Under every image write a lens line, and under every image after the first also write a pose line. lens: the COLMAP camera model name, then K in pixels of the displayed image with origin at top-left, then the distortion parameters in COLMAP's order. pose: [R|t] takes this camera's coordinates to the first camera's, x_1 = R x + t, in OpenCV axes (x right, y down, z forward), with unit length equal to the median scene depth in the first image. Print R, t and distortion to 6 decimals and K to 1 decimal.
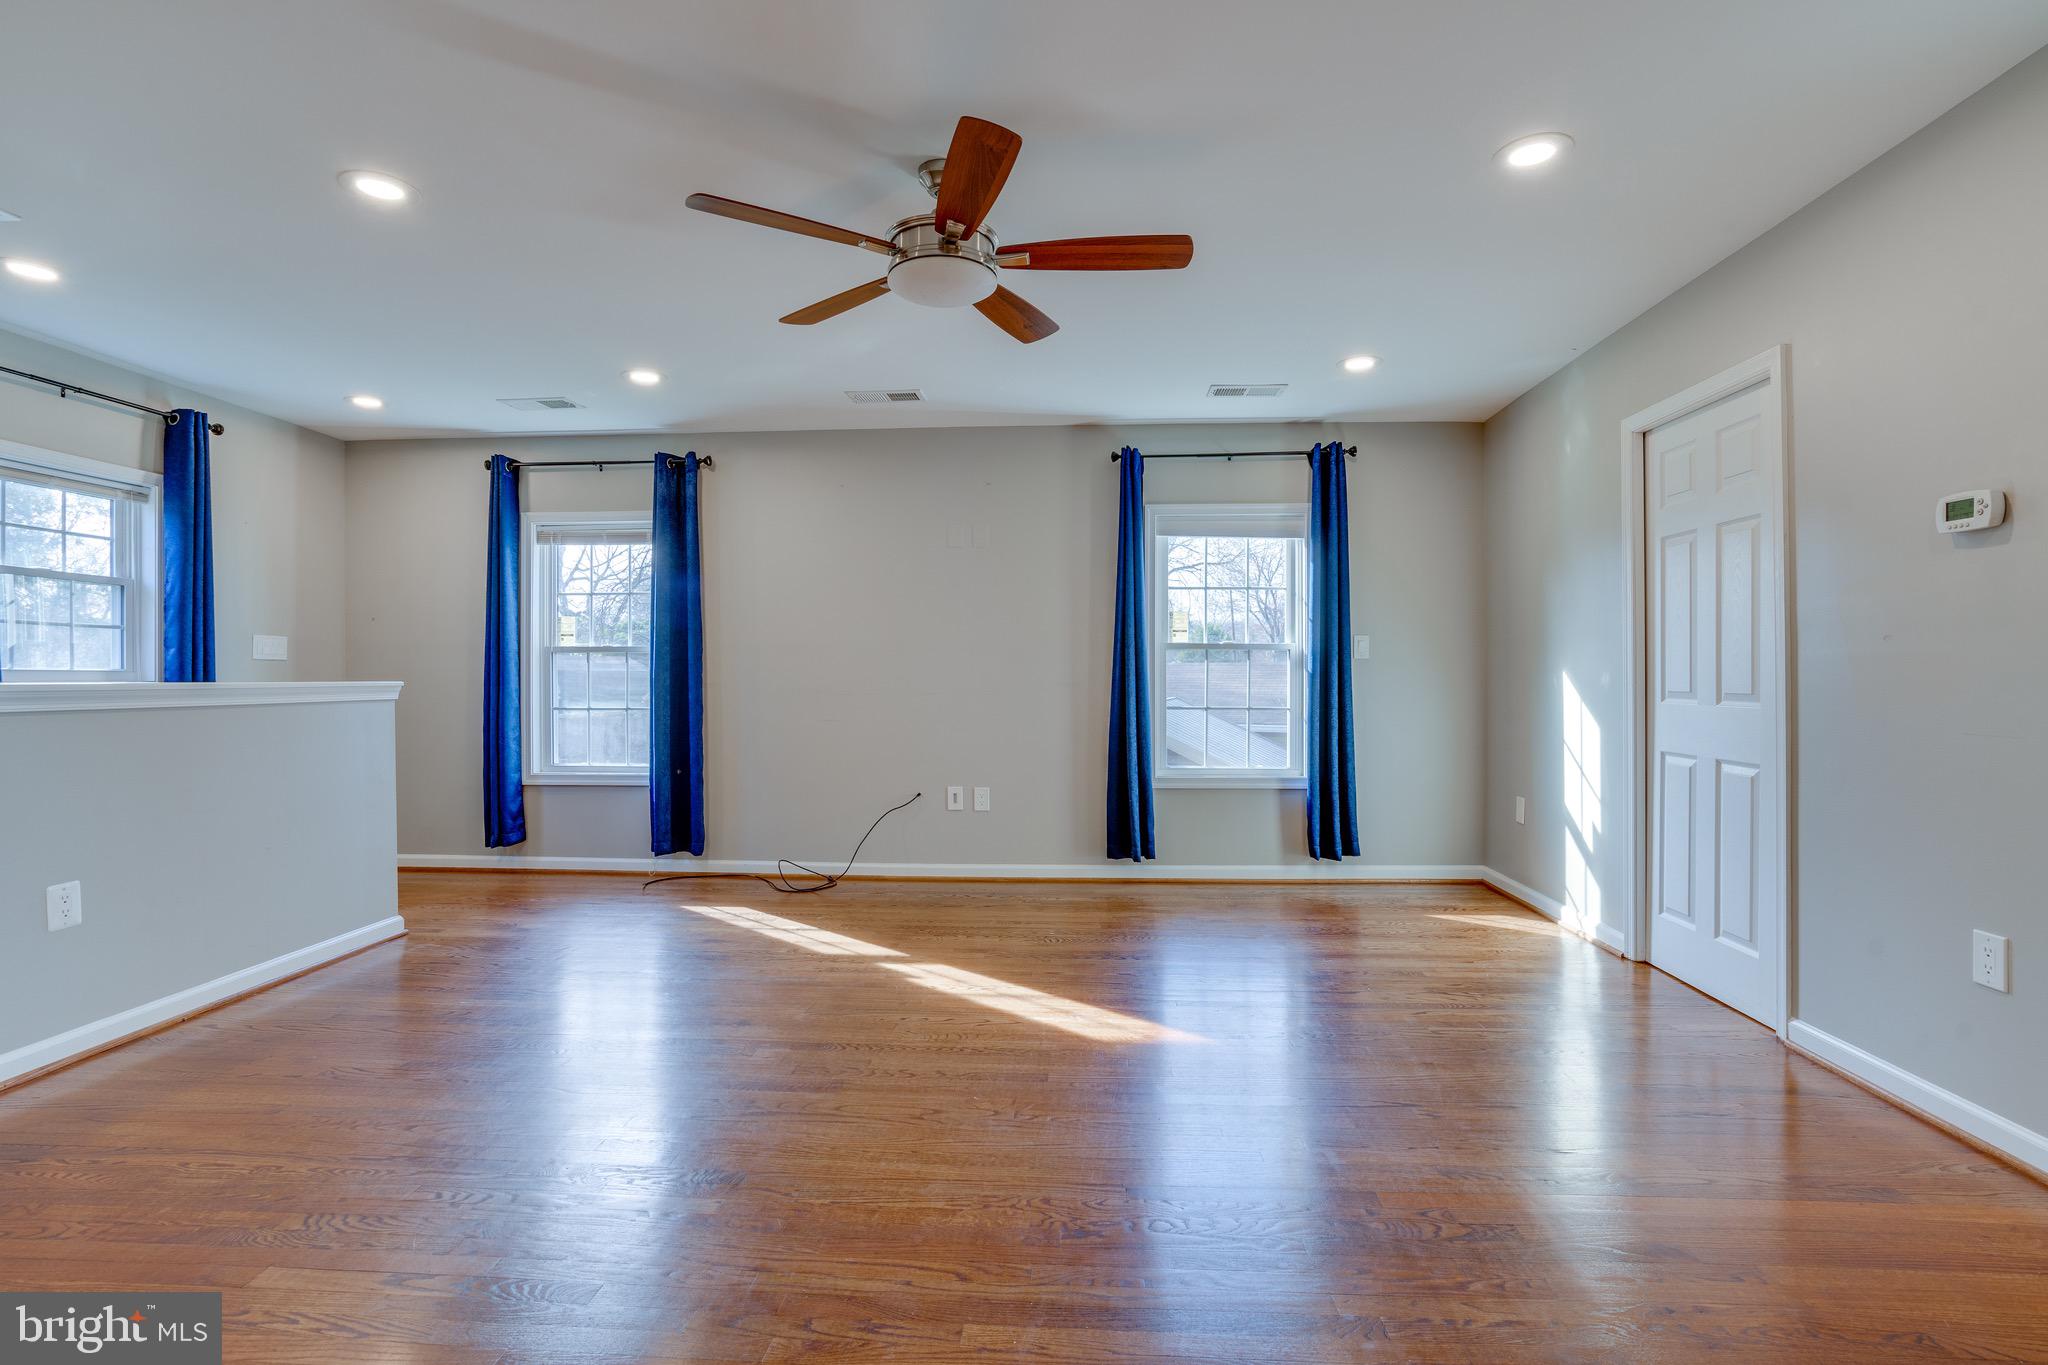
lens RADIAL K [[955.1, 0, 1035.8], [0, 955.1, 684.6], [0, 0, 1]] dist [-0.051185, 0.021983]
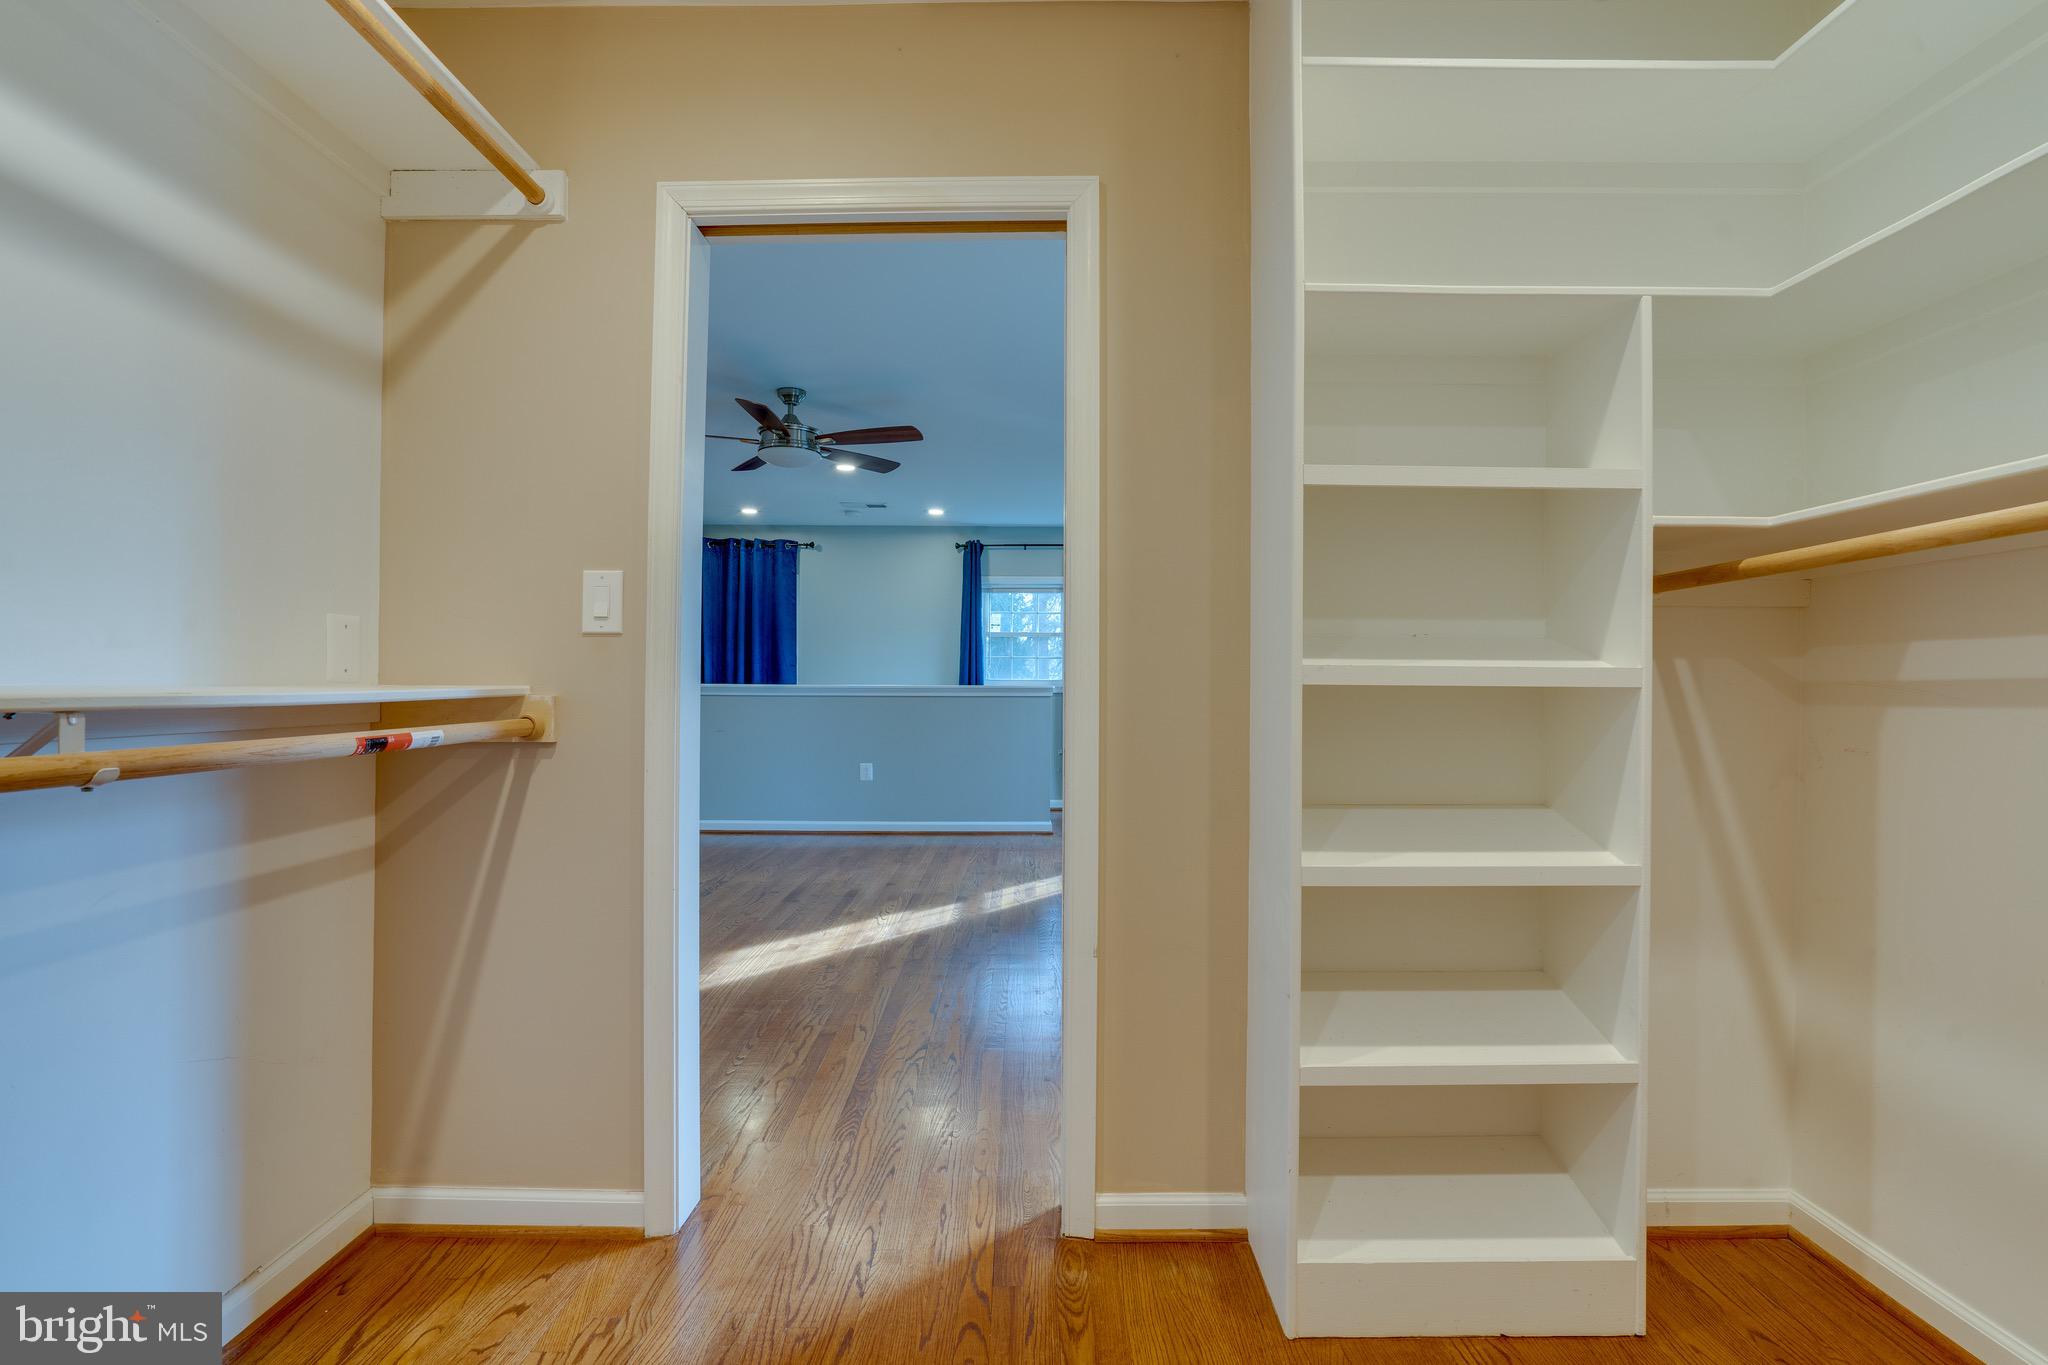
lens RADIAL K [[955.1, 0, 1035.8], [0, 955.1, 684.6], [0, 0, 1]] dist [-0.051185, 0.021983]
pose [[0.066612, 0.001092, -0.997778, 0.851668], [-0.009132, 0.999958, 0.000484, -0.005010], [0.997737, 0.009080, 0.066619, 0.677940]]
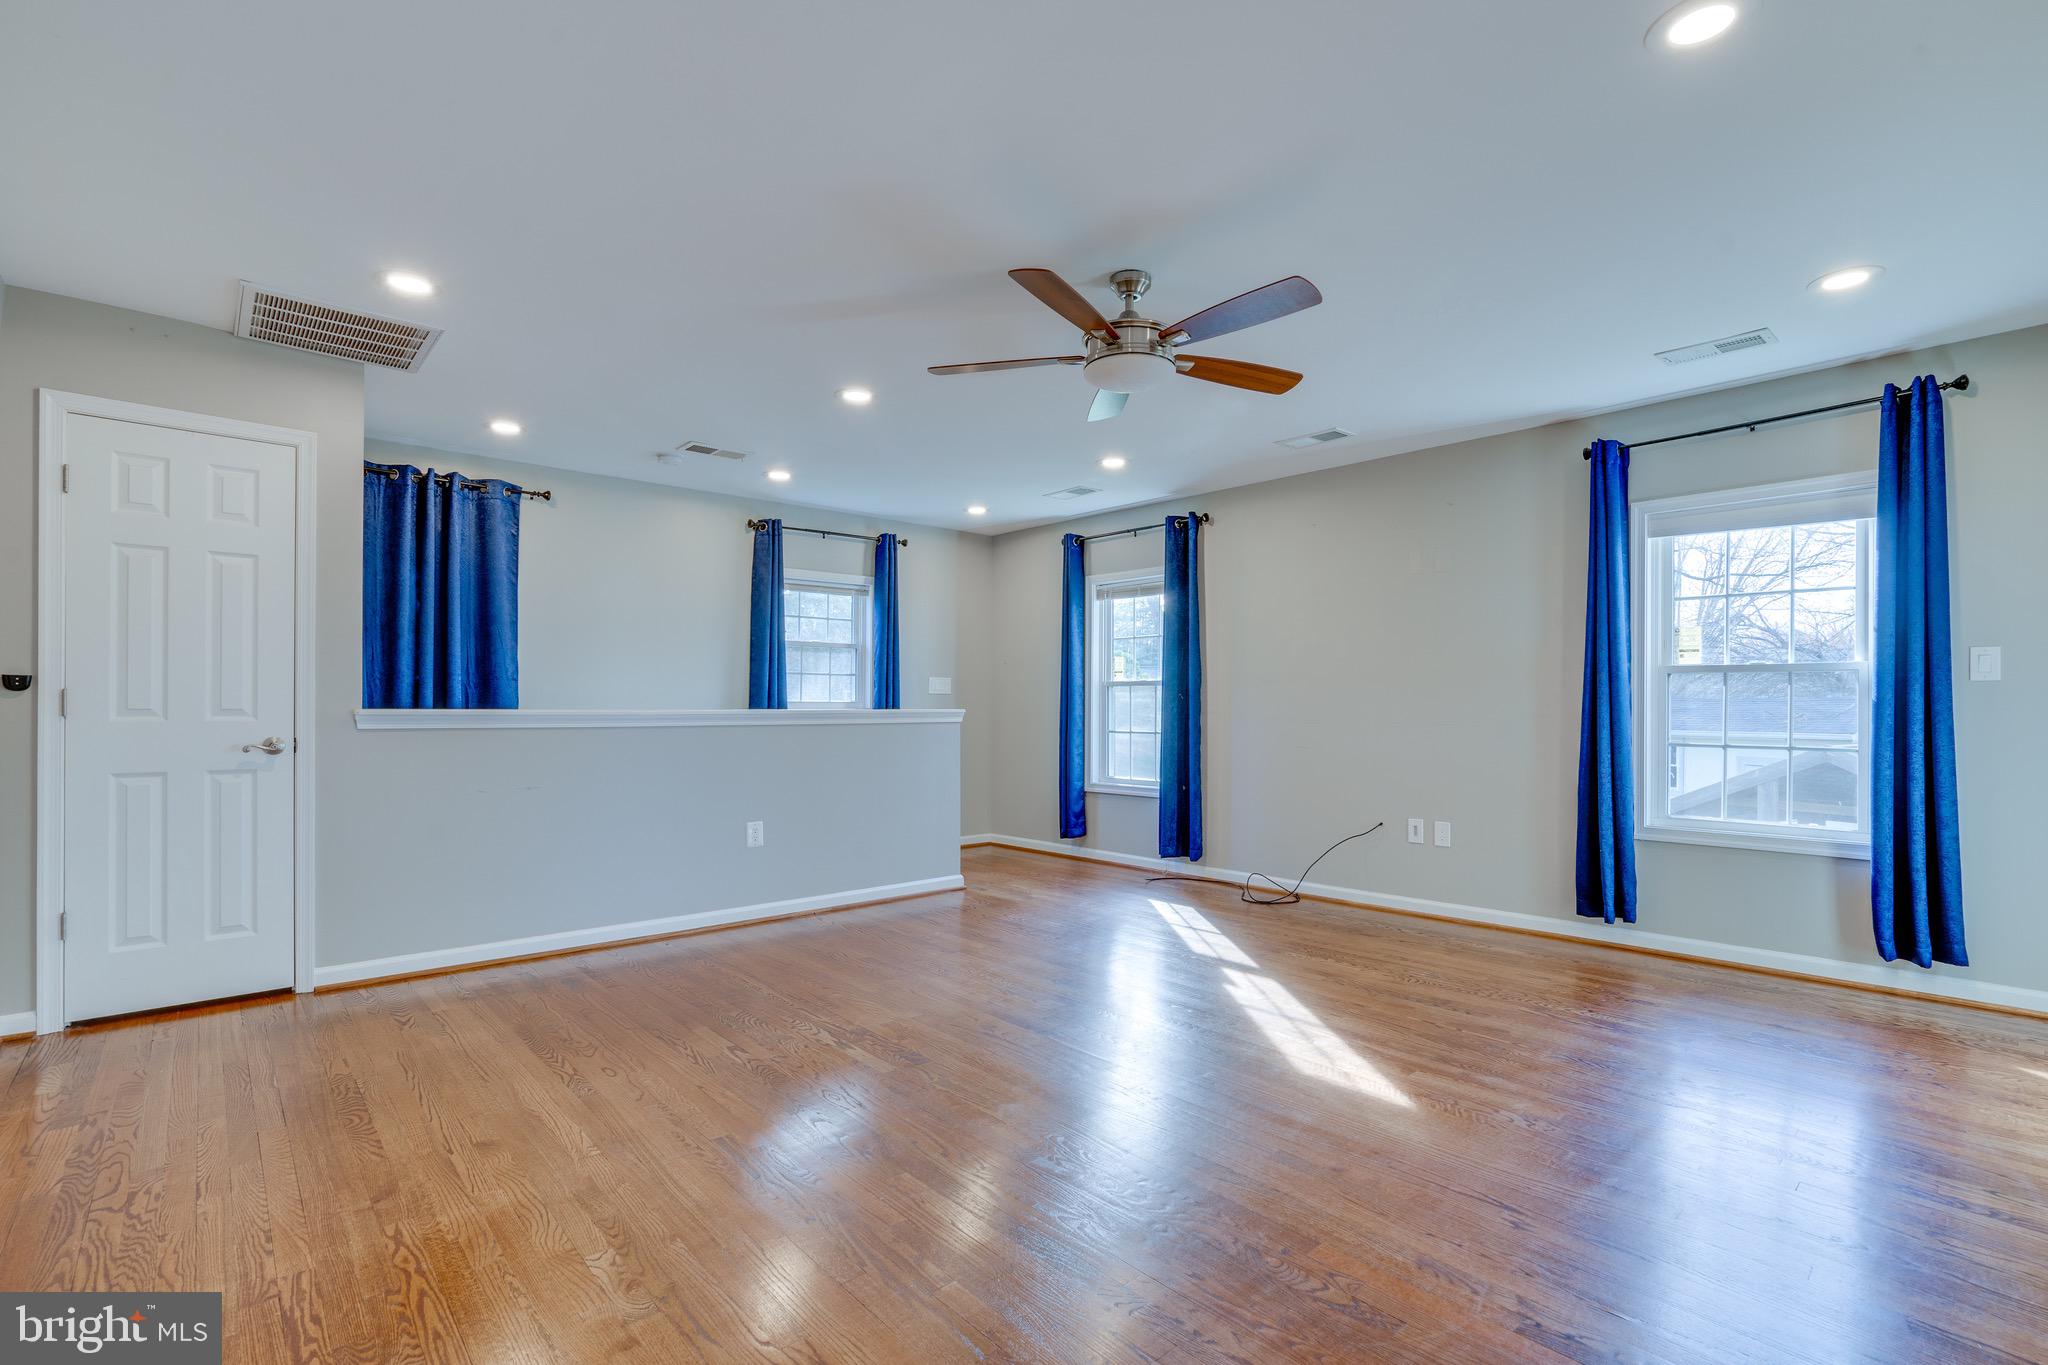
lens RADIAL K [[954.5, 0, 1035.4], [0, 954.5, 706.9], [0, 0, 1]] dist [-0.060136, 0.032944]
pose [[0.712291, 0.001619, -0.701882, 0.327975], [-0.004610, 0.999987, -0.002372, -0.003586], [0.701869, 0.004925, 0.712289, 0.039860]]
